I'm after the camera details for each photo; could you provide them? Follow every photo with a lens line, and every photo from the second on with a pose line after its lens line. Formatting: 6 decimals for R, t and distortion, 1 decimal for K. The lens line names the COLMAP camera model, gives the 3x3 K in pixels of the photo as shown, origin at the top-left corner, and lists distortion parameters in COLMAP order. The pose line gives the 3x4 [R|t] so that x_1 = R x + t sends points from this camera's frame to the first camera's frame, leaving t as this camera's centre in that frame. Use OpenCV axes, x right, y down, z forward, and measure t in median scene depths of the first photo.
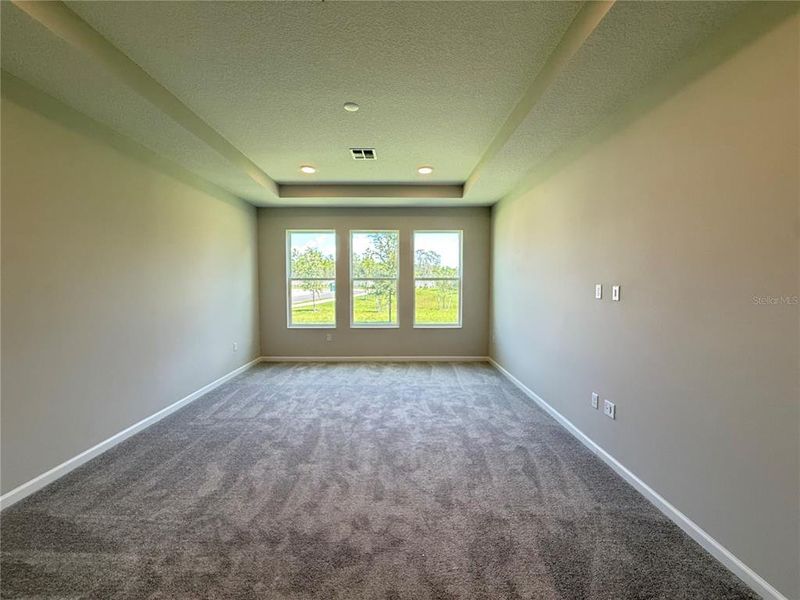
lens RADIAL K [[322.2, 0, 398.1], [0, 322.2, 301.2], [0, 0, 1]] dist [0.003365, 0.001860]
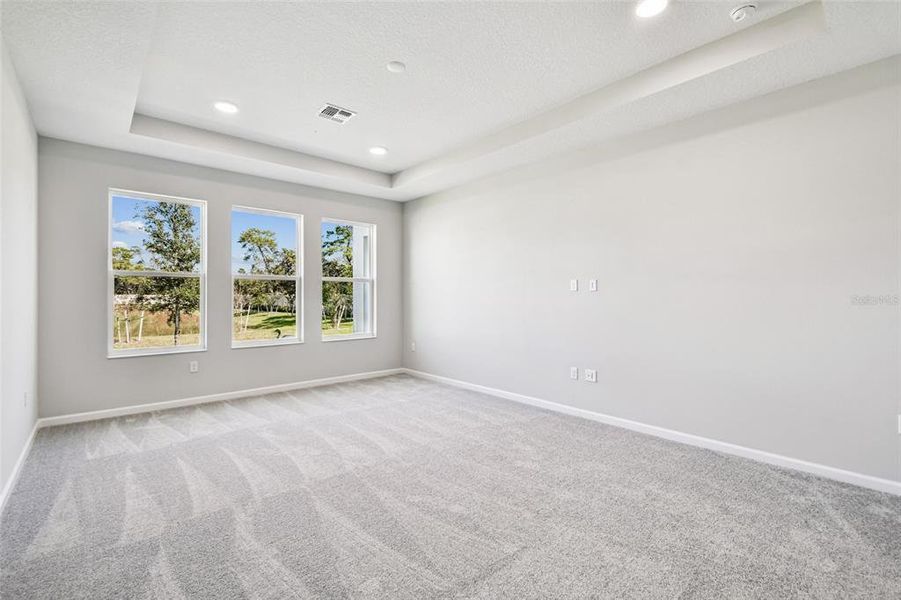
lens RADIAL K [[403.7, 0, 458.5], [0, 403.7, 296.5], [0, 0, 1]] dist [0.005139, -0.001640]
pose [[0.750185, -0.000279, 0.661228, -0.346128], [0.039715, 0.998214, -0.044637, 0.030229], [-0.660034, 0.059746, 0.748856, 0.053784]]
